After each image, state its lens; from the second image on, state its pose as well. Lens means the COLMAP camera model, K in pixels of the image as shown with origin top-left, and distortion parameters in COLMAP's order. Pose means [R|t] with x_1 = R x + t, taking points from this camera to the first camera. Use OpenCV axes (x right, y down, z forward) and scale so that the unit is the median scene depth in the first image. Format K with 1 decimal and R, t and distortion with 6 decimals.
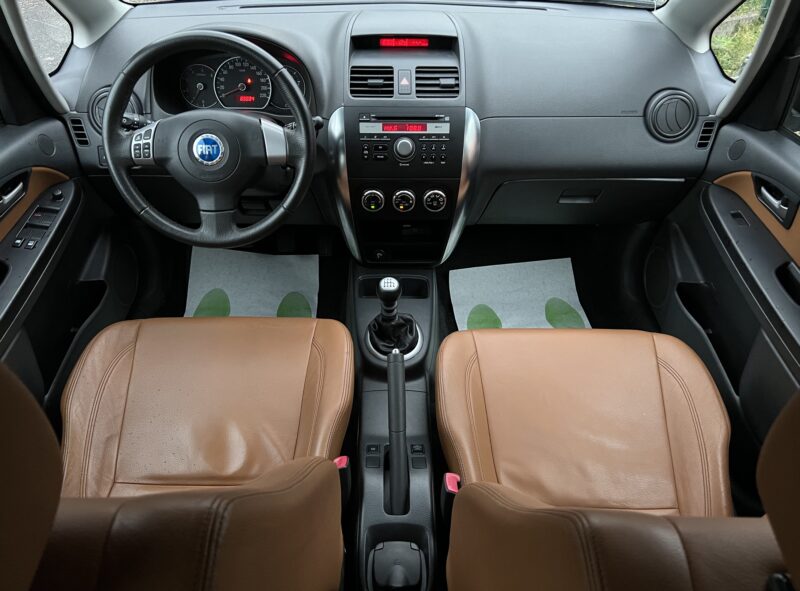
lens RADIAL K [[613.8, 0, 395.1], [0, 613.8, 300.9], [0, 0, 1]] dist [0.071552, -0.093992]
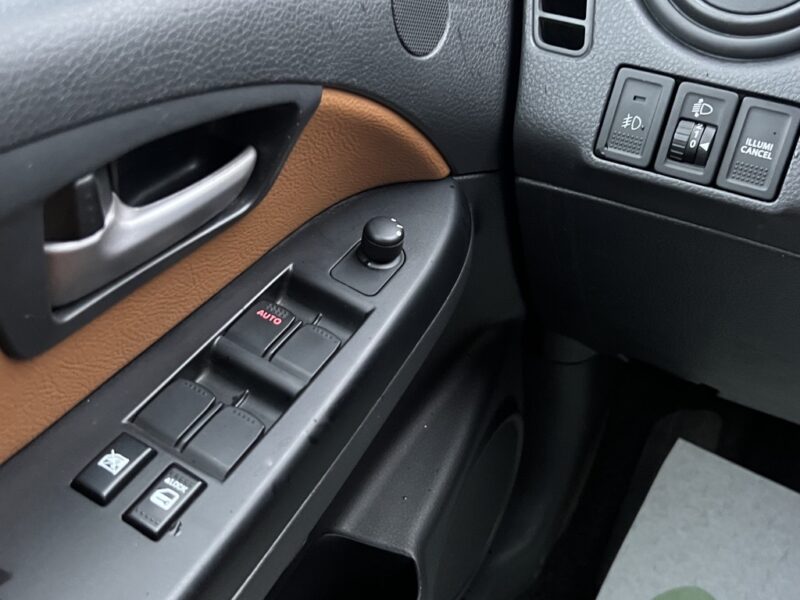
lens RADIAL K [[900.1, 0, 400.0], [0, 900.1, 300.0], [0, 0, 1]] dist [0.095838, -0.002946]
pose [[0.867320, 0.313022, -0.387006, -0.404728], [-0.338702, 0.940892, 0.001956, -0.151216], [0.364743, 0.129384, 0.922075, 0.707790]]
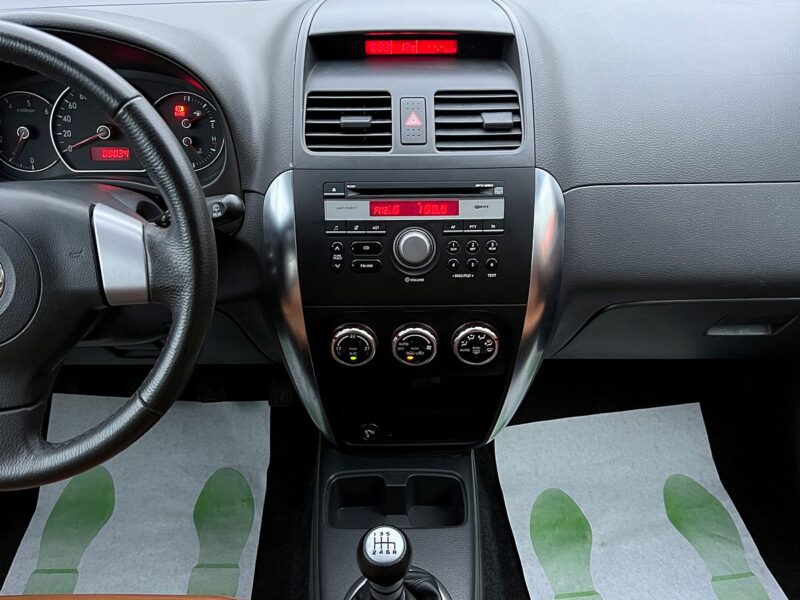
lens RADIAL K [[743.2, 0, 400.0], [0, 743.2, 300.0], [0, 0, 1]] dist [0.126004, -0.264143]
pose [[0.999925, -0.010937, -0.005537, 0.006359], [0.010375, 0.995614, -0.092978, -0.149808], [0.006529, 0.092914, 0.995653, 0.400887]]
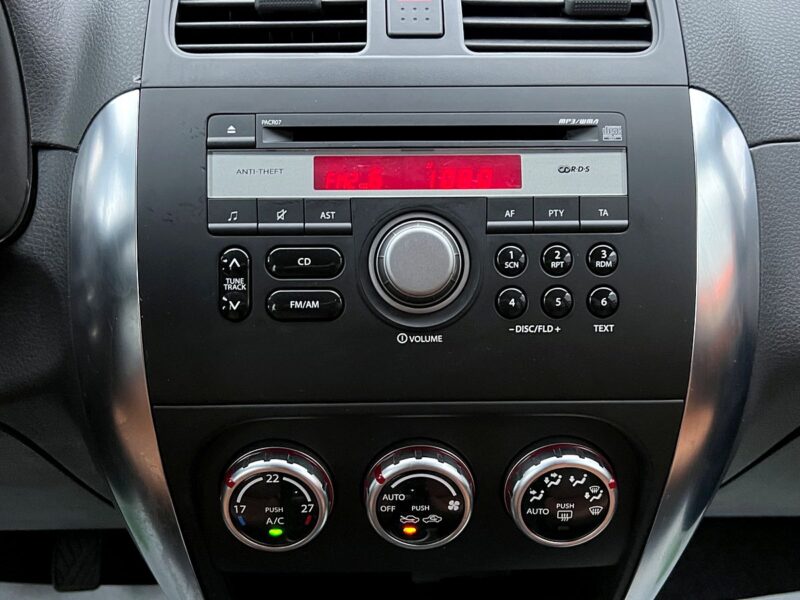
lens RADIAL K [[743.2, 0, 400.0], [0, 743.2, 300.0], [0, 0, 1]] dist [0.126004, -0.264143]
pose [[0.999837, -0.013709, 0.011722, 0.005514], [0.016354, 0.963129, -0.268544, -0.167160], [-0.007608, 0.268692, 0.963196, 0.756340]]
